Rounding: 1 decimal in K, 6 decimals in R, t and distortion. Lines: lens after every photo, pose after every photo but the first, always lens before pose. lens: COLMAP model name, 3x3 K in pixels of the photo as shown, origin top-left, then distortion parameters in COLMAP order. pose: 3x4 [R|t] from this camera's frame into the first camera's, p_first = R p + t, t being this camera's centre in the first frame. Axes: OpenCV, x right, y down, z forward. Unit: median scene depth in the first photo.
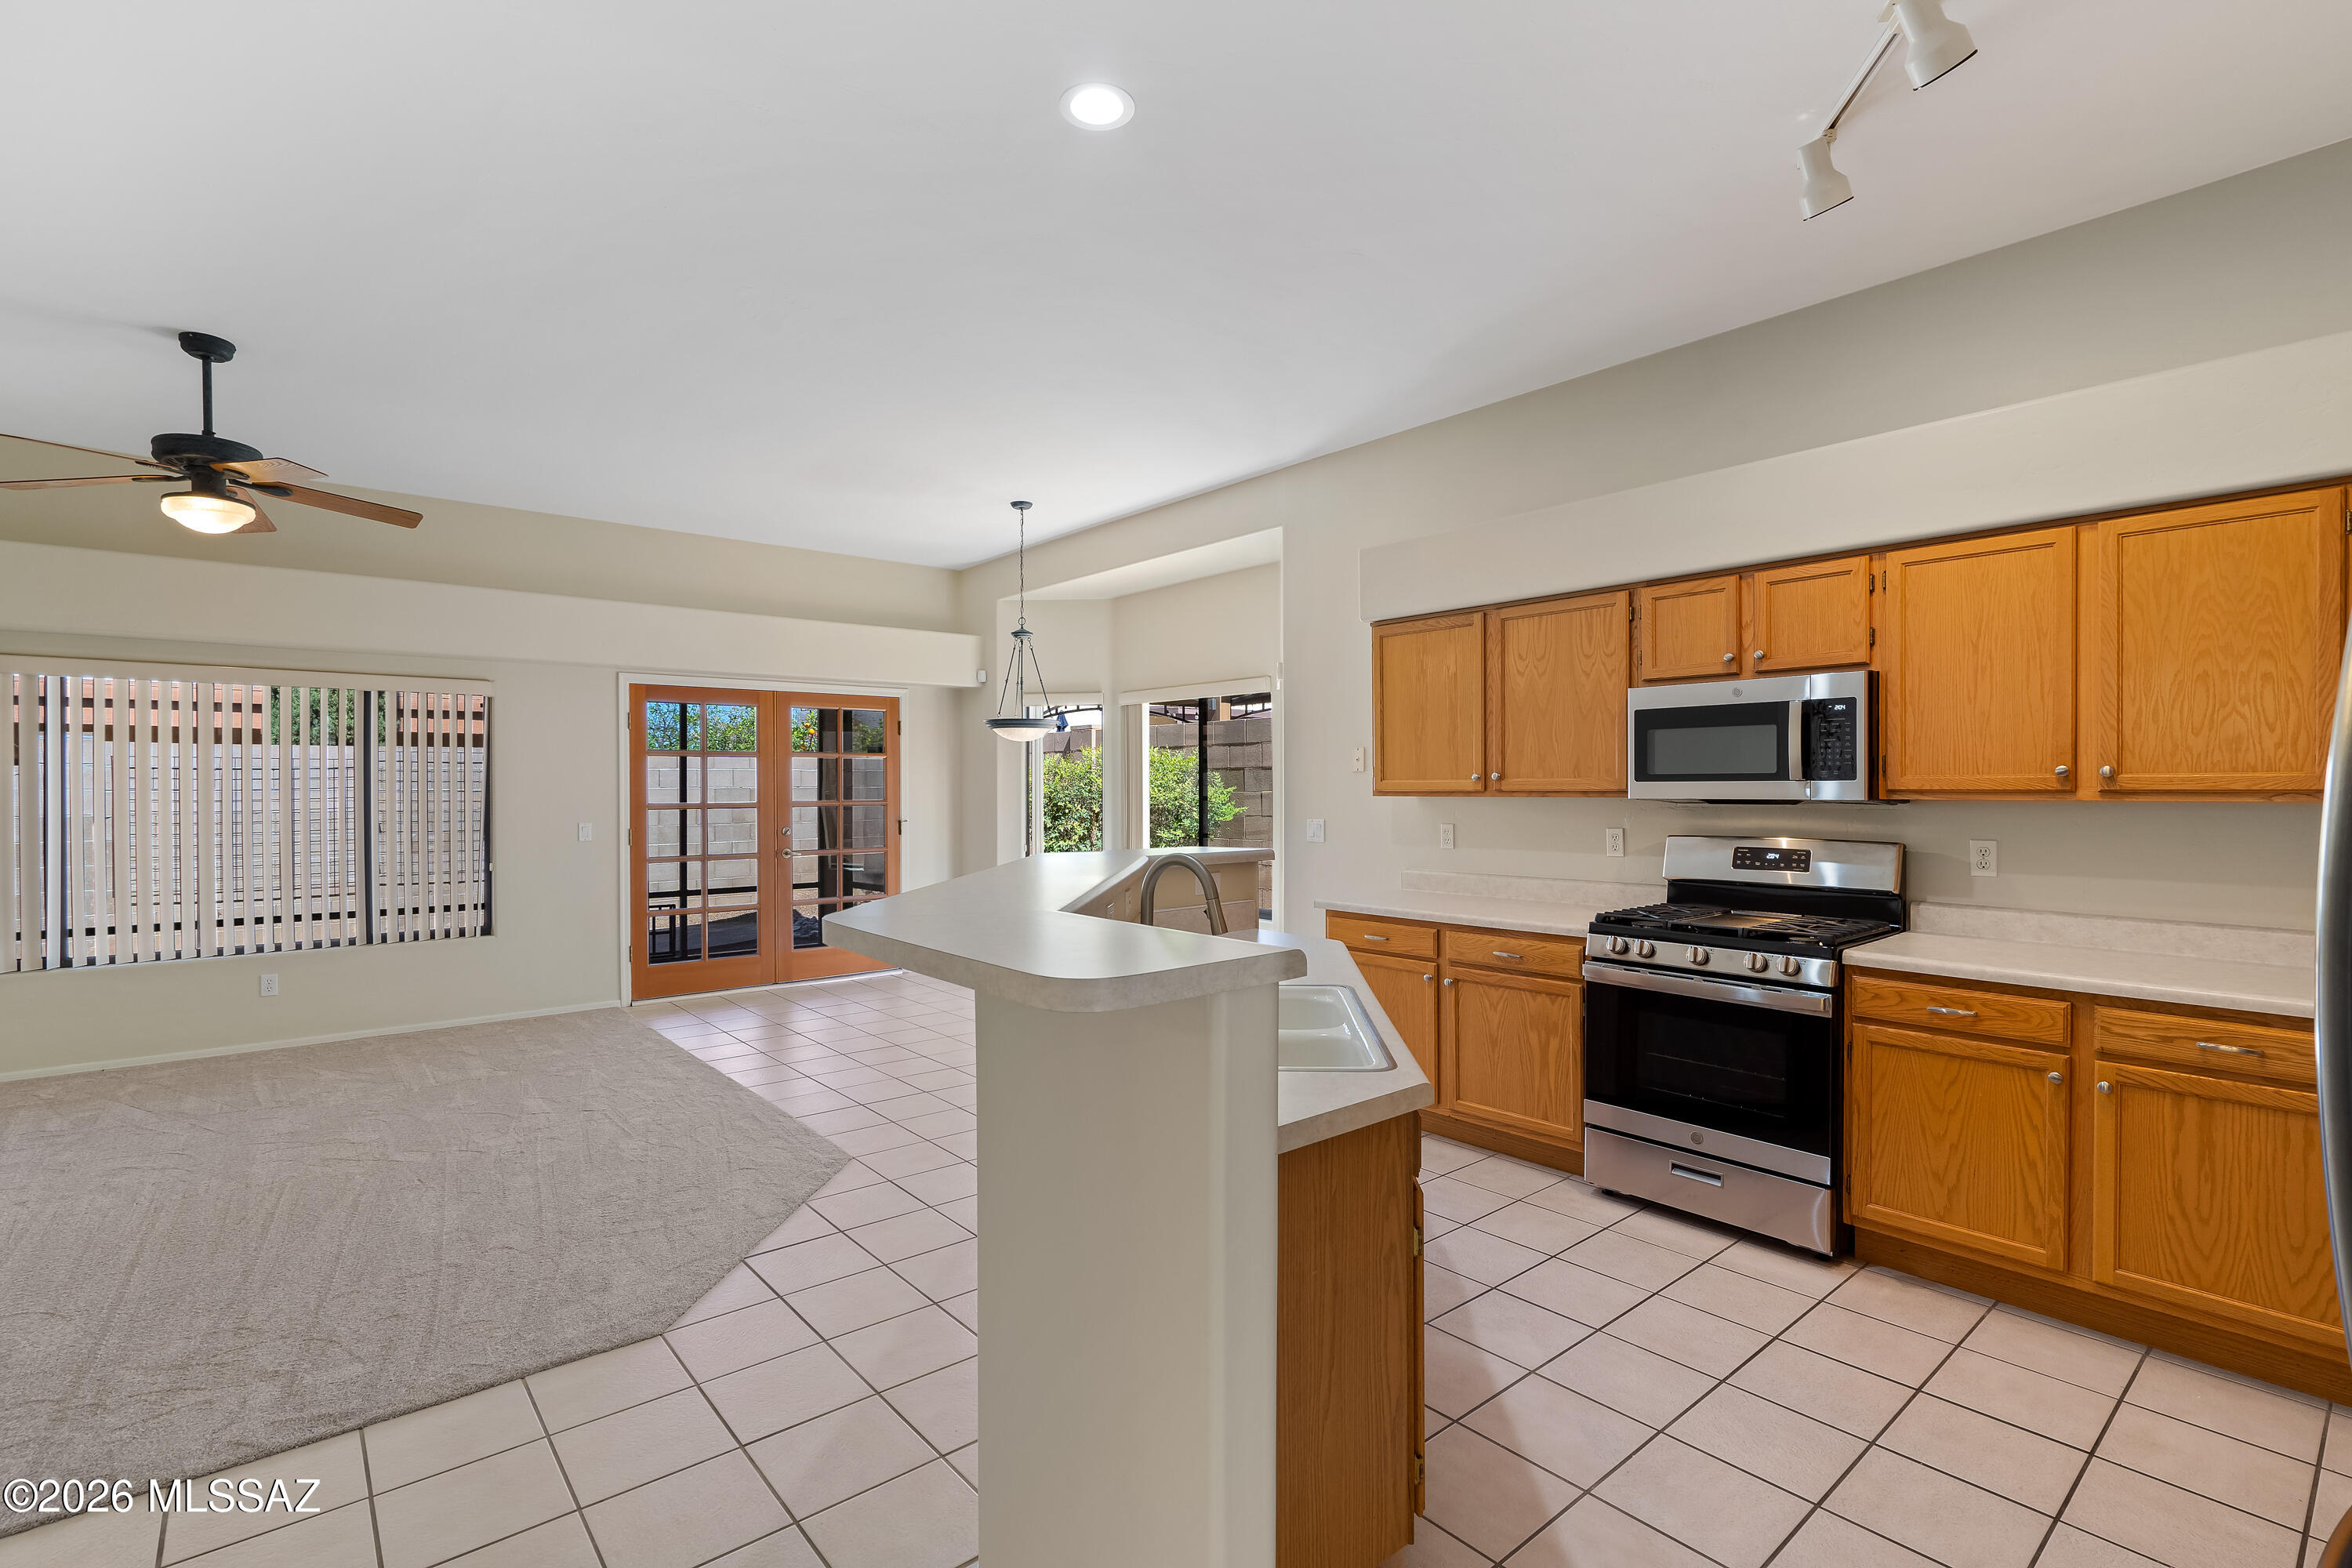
lens RADIAL K [[1074.9, 0, 1168.5], [0, 1074.9, 788.7], [0, 0, 1]] dist [-0.000132, 0.000368]
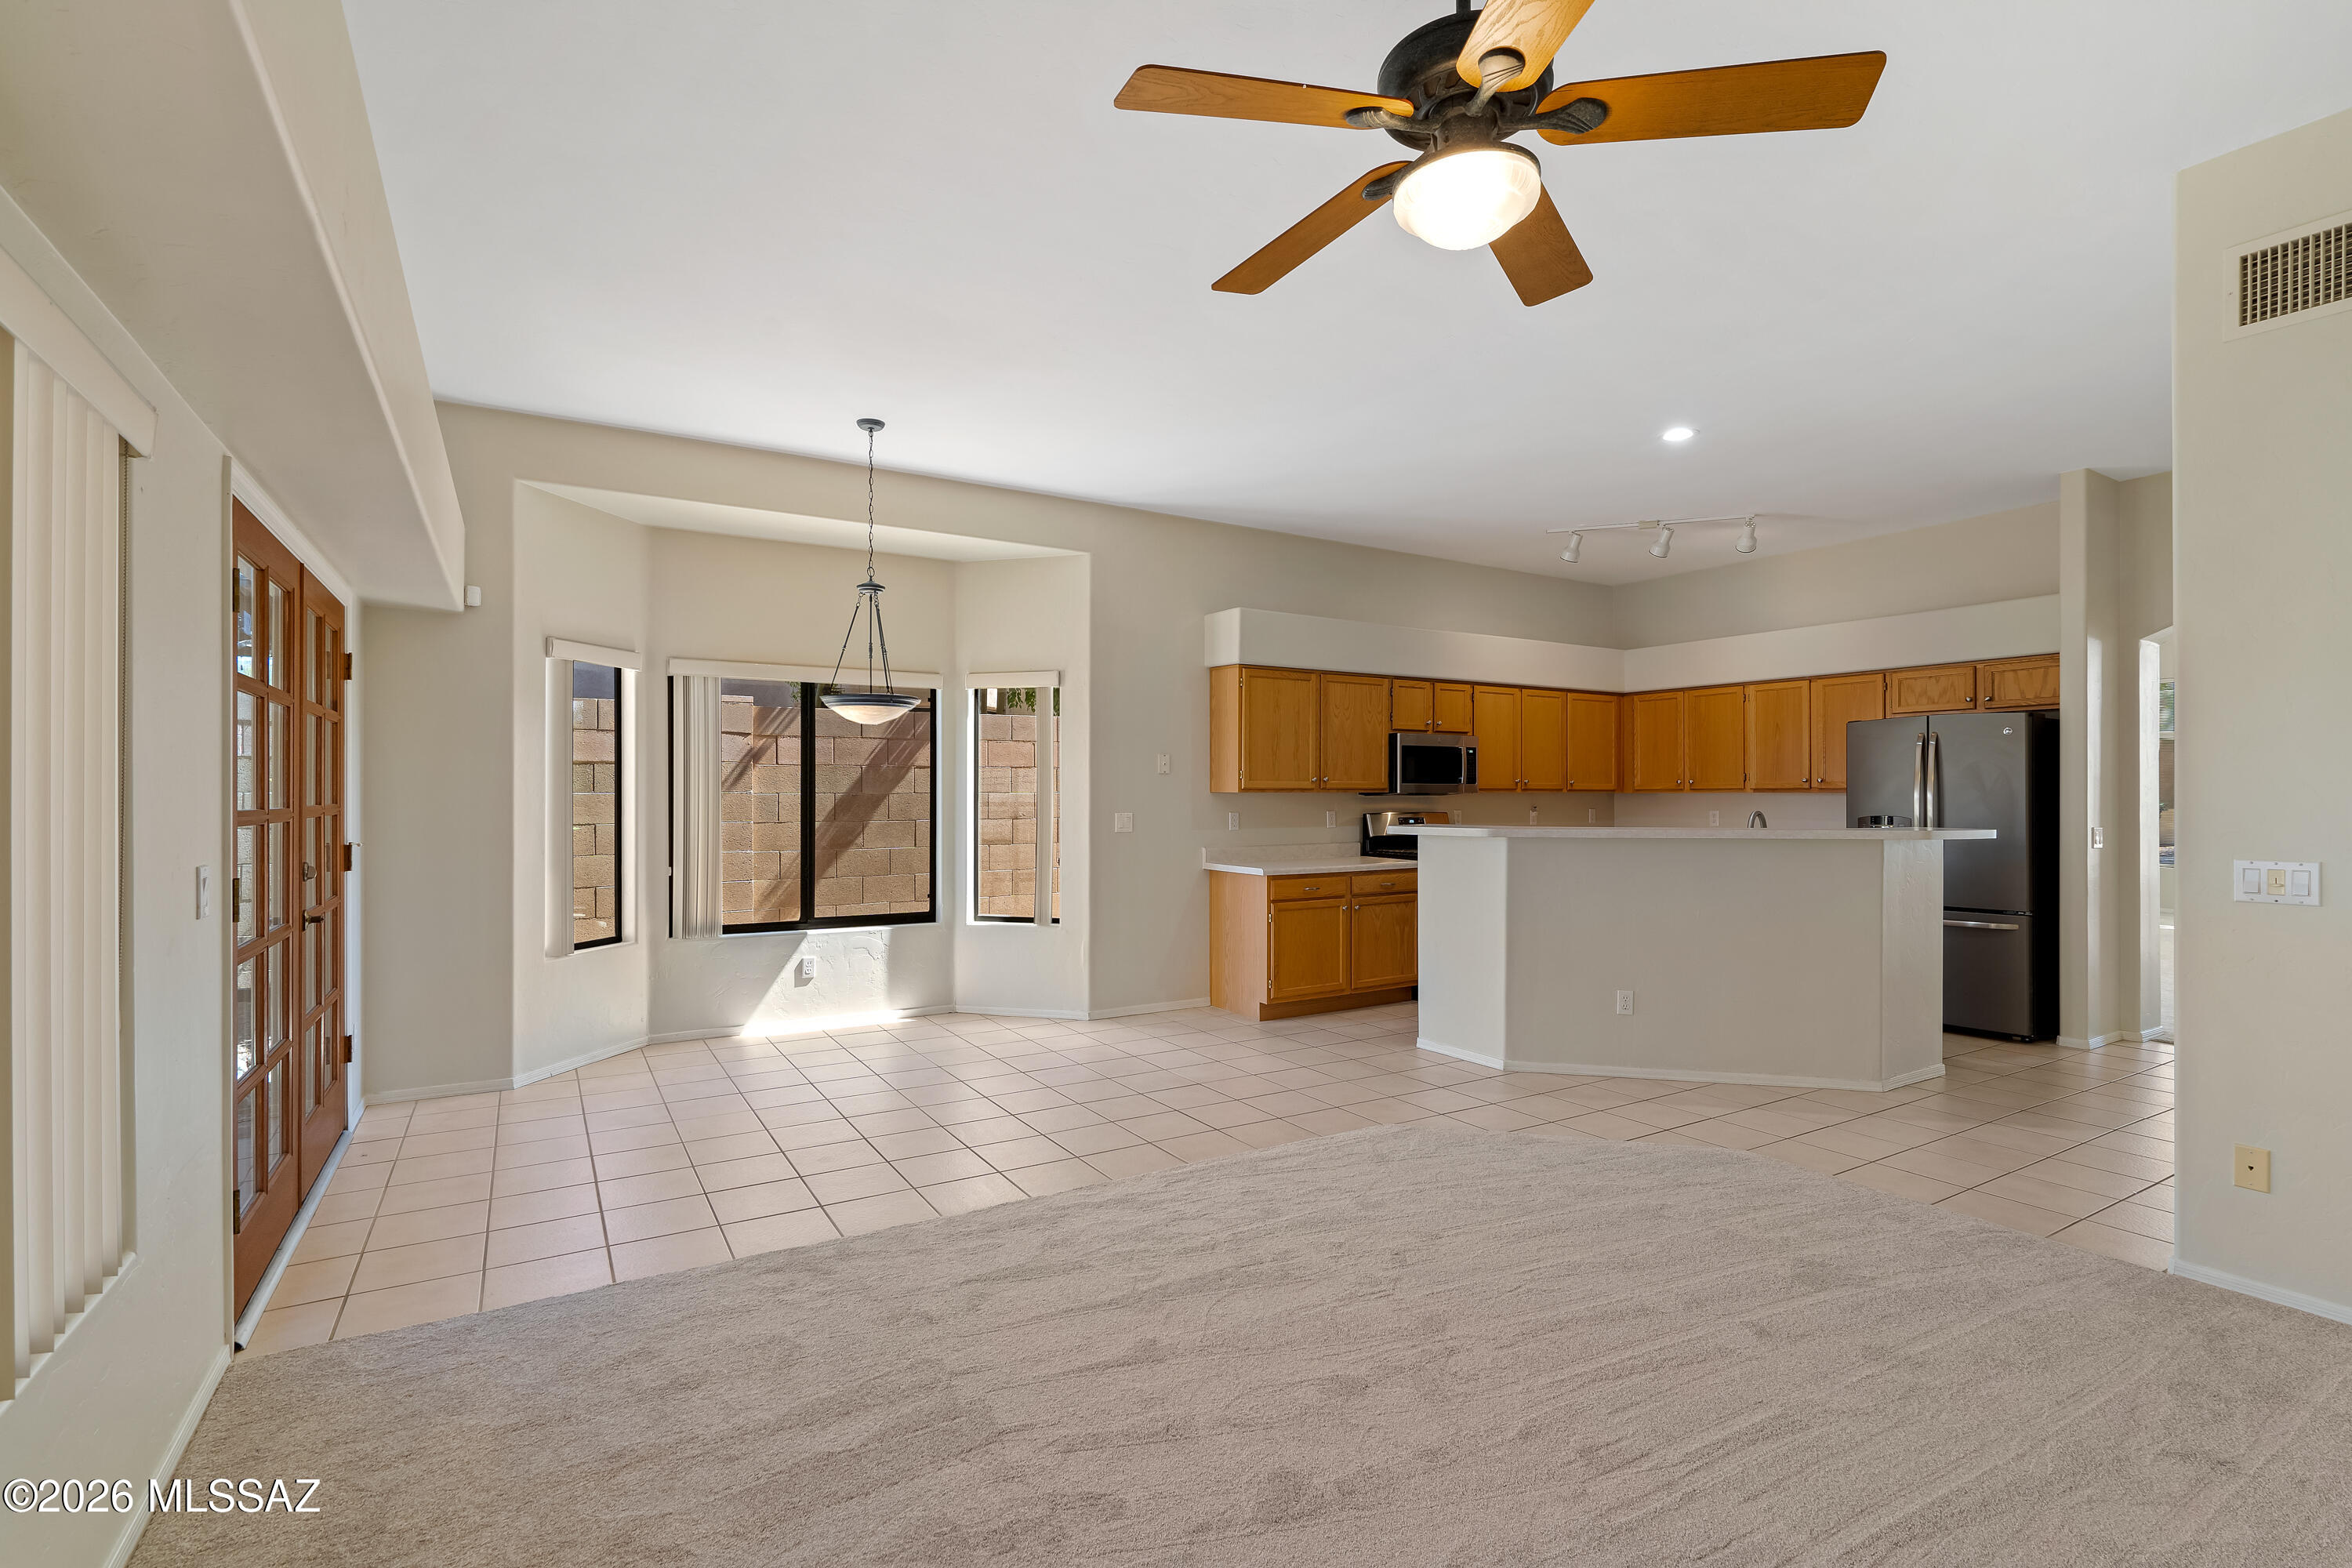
lens RADIAL K [[1074.9, 0, 1168.5], [0, 1074.9, 788.7], [0, 0, 1]] dist [-0.000132, 0.000368]
pose [[0.157428, 0.010083, 0.987479, -0.983875], [0.003480, 0.999936, -0.010765, 0.013968], [-0.987524, 0.005131, 0.157383, 0.742471]]
